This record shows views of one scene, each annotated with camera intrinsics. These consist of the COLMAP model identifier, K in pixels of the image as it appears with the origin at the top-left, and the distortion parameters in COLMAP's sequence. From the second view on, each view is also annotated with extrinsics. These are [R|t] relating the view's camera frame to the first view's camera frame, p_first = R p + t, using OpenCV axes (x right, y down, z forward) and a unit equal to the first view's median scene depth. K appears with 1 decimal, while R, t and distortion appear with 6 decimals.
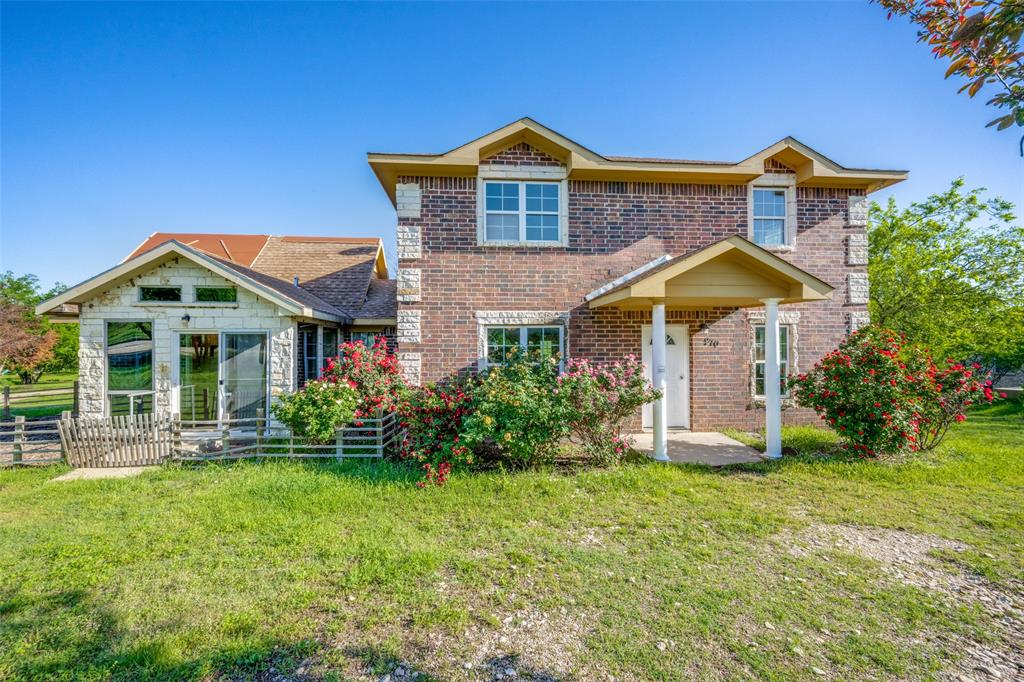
lens RADIAL K [[441.8, 0, 511.9], [0, 441.8, 341.8], [0, 0, 1]] dist [-0.012322, 0.000764]
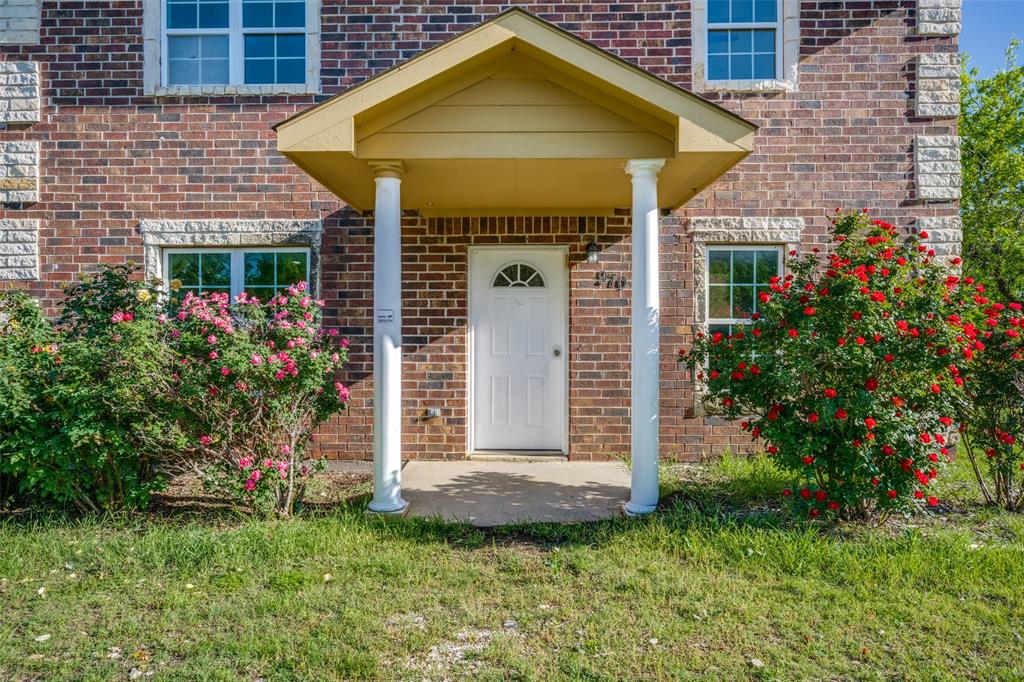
lens RADIAL K [[675.5, 0, 512.0], [0, 675.5, 340.6], [0, 0, 1]] dist [-0.006574, 0.000270]
pose [[0.994887, 0.004595, -0.100891, 0.429384], [-0.003648, 0.999948, 0.009566, 0.063402], [0.100930, -0.009149, 0.994851, 0.239573]]
